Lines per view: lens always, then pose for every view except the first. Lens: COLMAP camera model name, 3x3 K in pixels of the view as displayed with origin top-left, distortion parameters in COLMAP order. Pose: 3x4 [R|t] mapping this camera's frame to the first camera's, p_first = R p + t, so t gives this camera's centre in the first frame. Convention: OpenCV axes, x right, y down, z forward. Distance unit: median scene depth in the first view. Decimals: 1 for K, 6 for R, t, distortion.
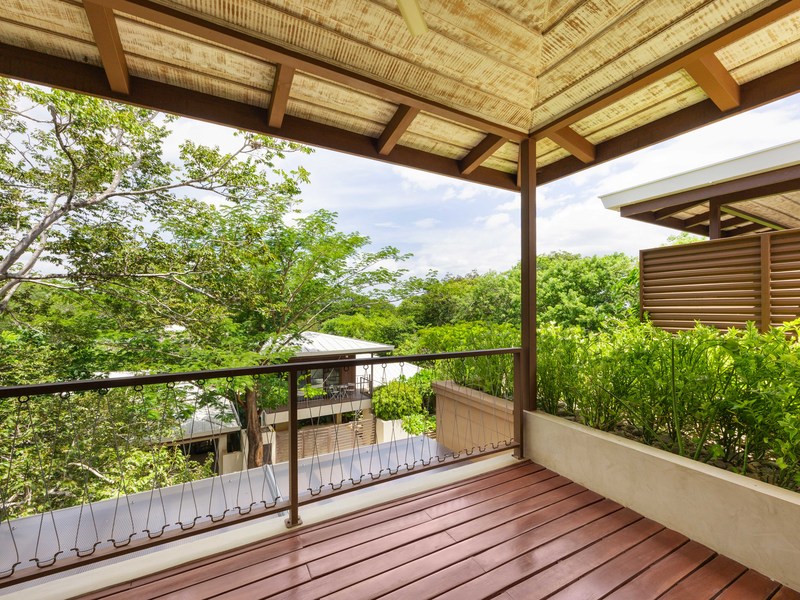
lens RADIAL K [[344.6, 0, 396.6], [0, 344.6, 308.6], [0, 0, 1]] dist [-0.002088, -0.000890]
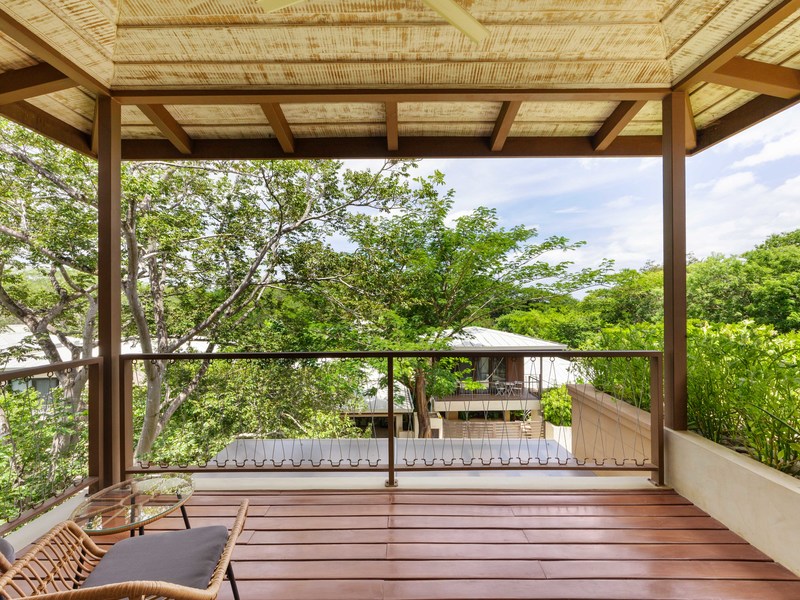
lens RADIAL K [[339.9, 0, 397.3], [0, 339.9, 302.5], [0, 0, 1]] dist [0.001533, -0.000537]
pose [[0.876586, -0.007857, -0.481181, 0.048052], [0.004912, 0.999961, -0.007379, 0.000720], [0.481220, 0.004105, 0.876590, -0.002892]]
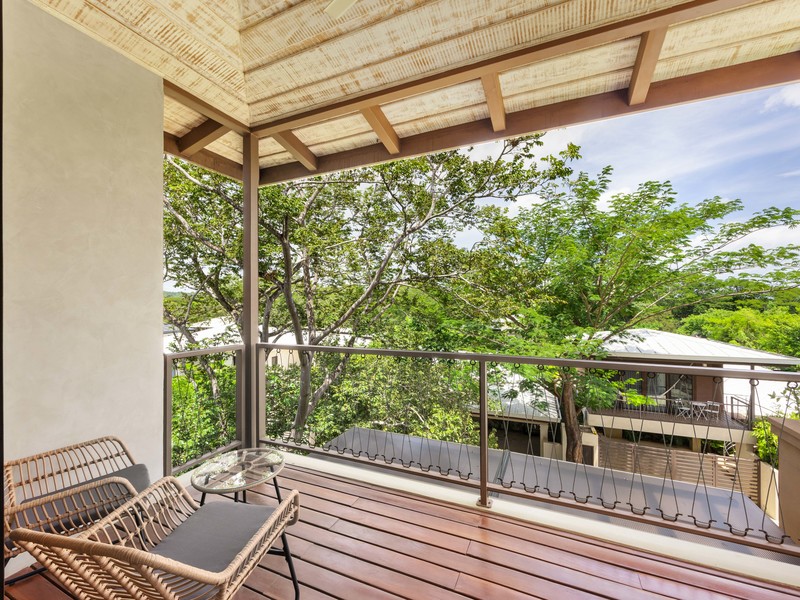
lens RADIAL K [[339.7, 0, 398.1], [0, 339.7, 297.3], [0, 0, 1]] dist [-0.002436, 0.000116]
pose [[0.605506, -0.015103, -0.795697, 0.062729], [0.004141, 0.999866, -0.015826, 0.000683], [0.795830, 0.006288, 0.605487, 0.026727]]
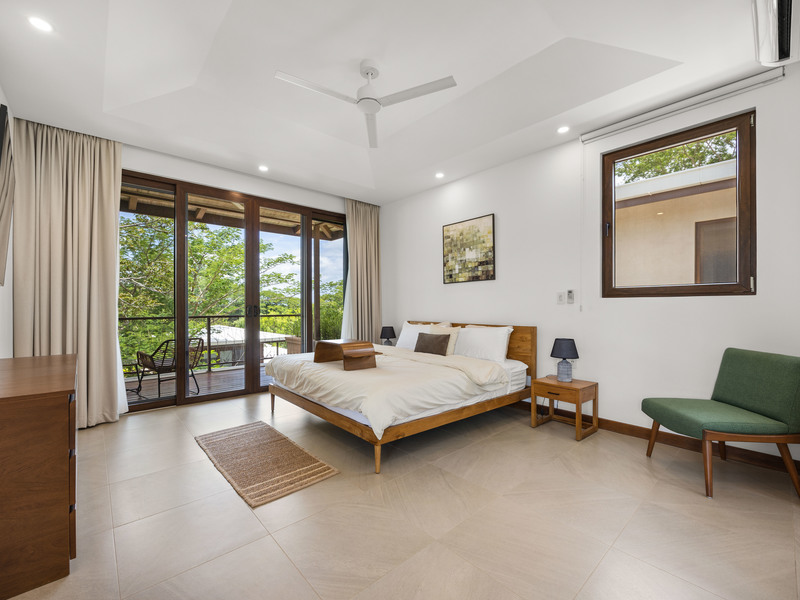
lens RADIAL K [[344.6, 0, 396.6], [0, 344.6, 308.6], [0, 0, 1]] dist [-0.002088, -0.000890]
pose [[0.974143, -0.006967, 0.225823, 0.092708], [0.006091, 0.999971, 0.004575, 0.017863], [-0.225849, -0.003082, 0.974157, -0.345037]]
